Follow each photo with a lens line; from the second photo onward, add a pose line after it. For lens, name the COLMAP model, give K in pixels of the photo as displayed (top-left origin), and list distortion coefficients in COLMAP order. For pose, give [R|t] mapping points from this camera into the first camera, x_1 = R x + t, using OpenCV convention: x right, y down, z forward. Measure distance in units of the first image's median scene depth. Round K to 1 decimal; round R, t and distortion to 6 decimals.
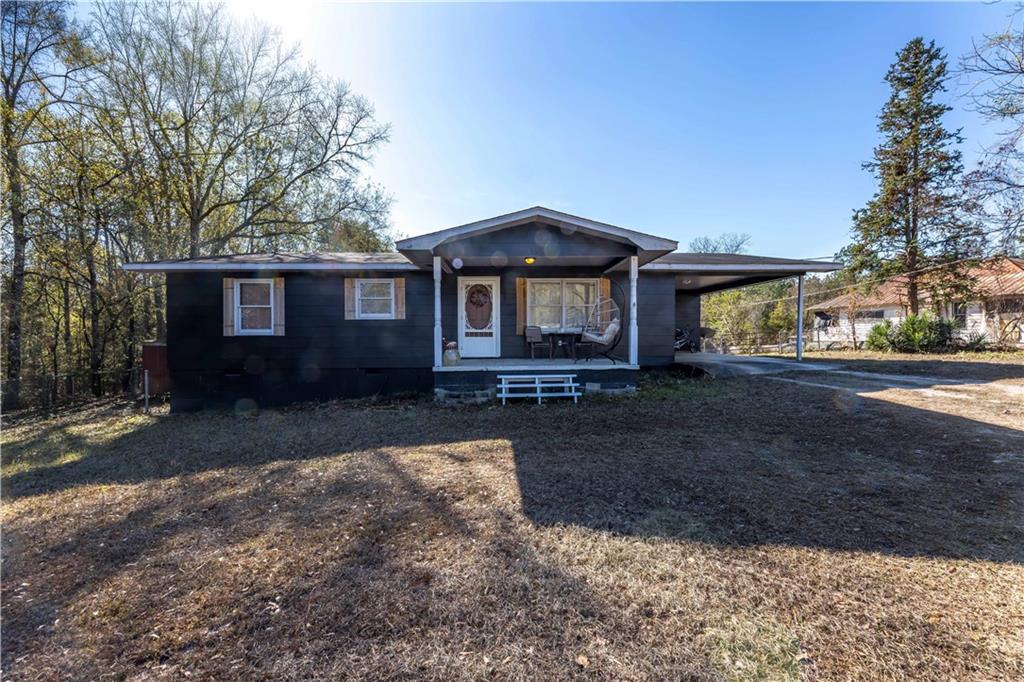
lens RADIAL K [[397.8, 0, 512.0], [0, 397.8, 341.0], [0, 0, 1]] dist [-0.000046, 0.000033]
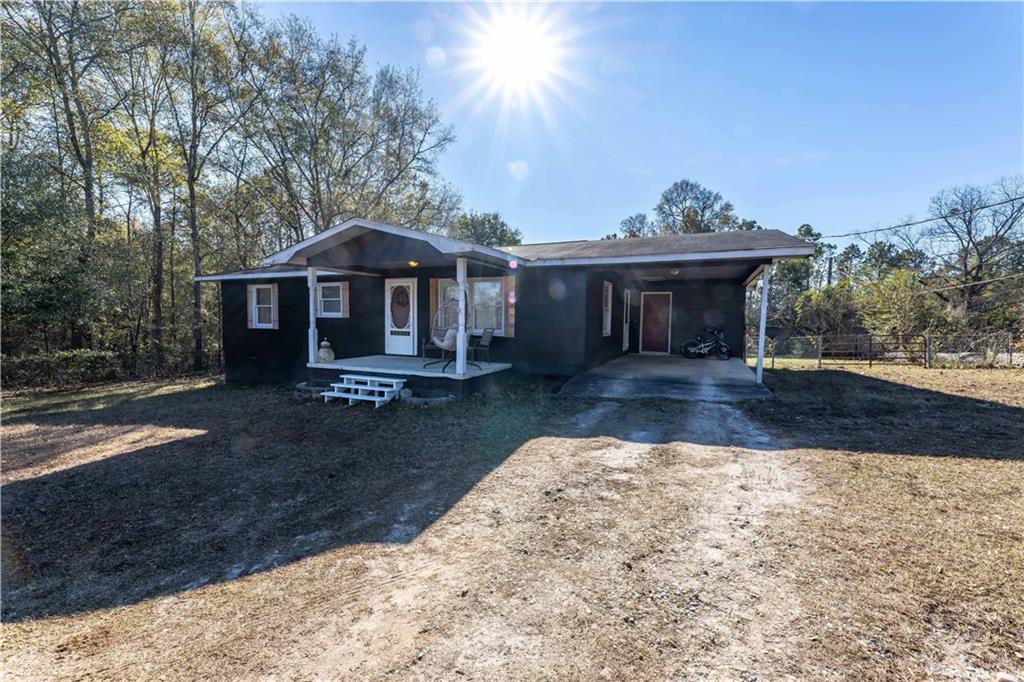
lens RADIAL K [[415.8, 0, 511.1], [0, 415.8, 337.1], [0, 0, 1]] dist [-0.001467, -0.000073]
pose [[0.902347, 0.035866, -0.429515, 0.657810], [-0.024542, 0.999190, 0.031876, -0.049107], [0.430310, -0.018222, 0.902497, 0.130286]]
